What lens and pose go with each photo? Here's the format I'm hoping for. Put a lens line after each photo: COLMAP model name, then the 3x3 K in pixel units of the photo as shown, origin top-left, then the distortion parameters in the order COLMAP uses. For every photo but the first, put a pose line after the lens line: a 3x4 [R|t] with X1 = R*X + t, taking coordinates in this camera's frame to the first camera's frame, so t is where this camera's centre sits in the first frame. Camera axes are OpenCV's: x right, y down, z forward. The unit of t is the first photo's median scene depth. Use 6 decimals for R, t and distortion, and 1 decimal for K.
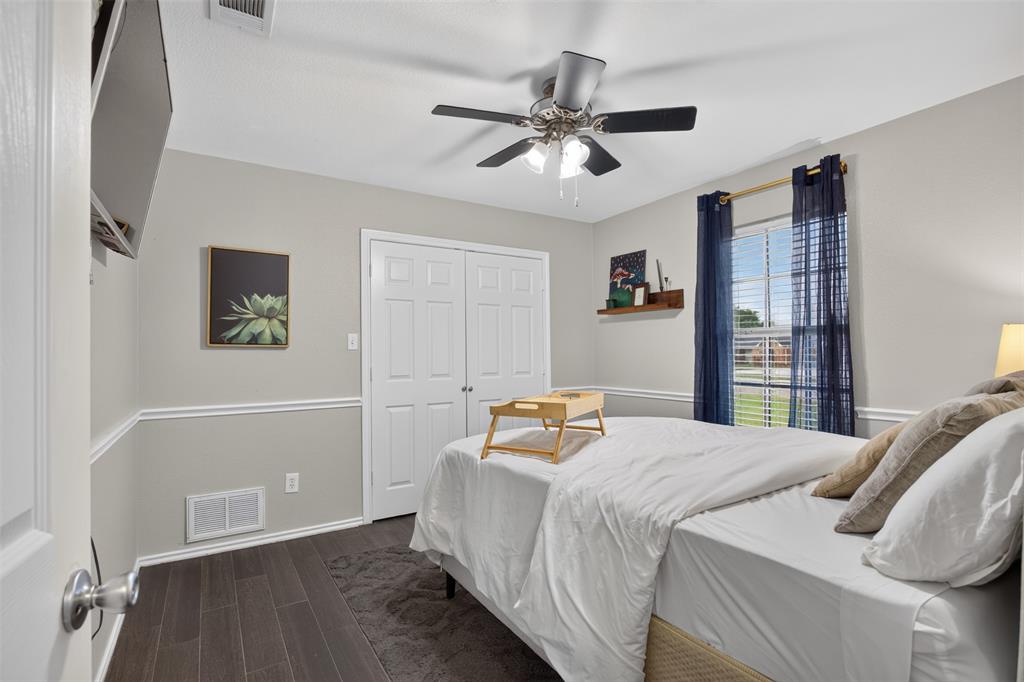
lens RADIAL K [[492.3, 0, 510.0], [0, 492.3, 348.1], [0, 0, 1]] dist [-0.002260, 0.000186]
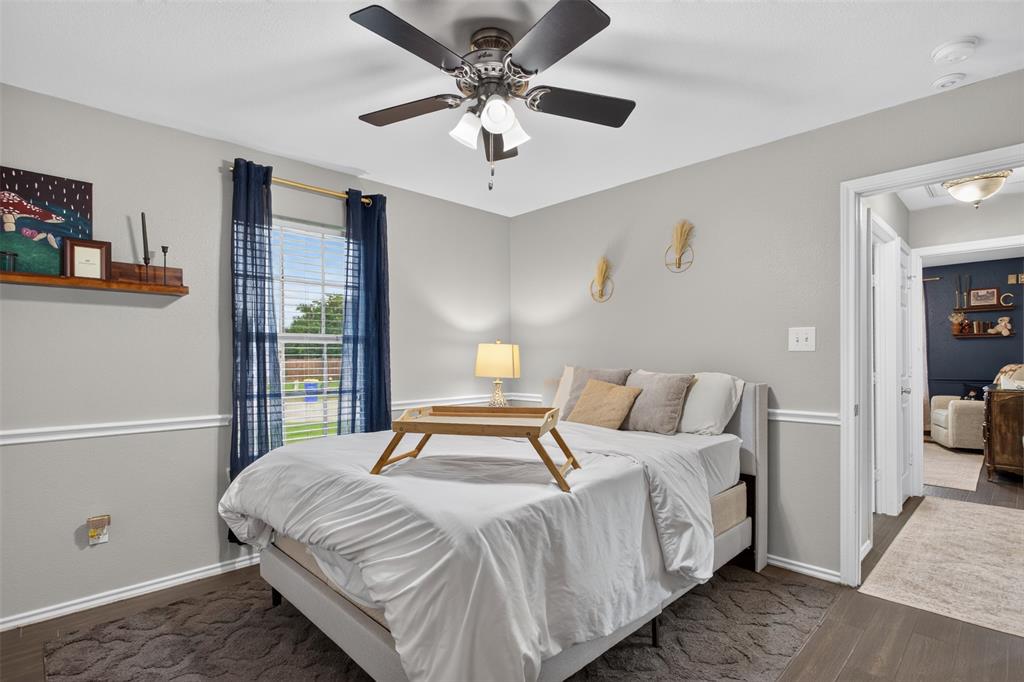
lens RADIAL K [[505.8, 0, 515.3], [0, 505.8, 359.8], [0, 0, 1]] dist [-0.000268, -0.000019]
pose [[-0.220338, 0.003861, 0.975416, -0.450902], [-0.003202, 0.999984, -0.004682, 0.010791], [-0.975418, -0.004155, -0.220322, 0.688507]]
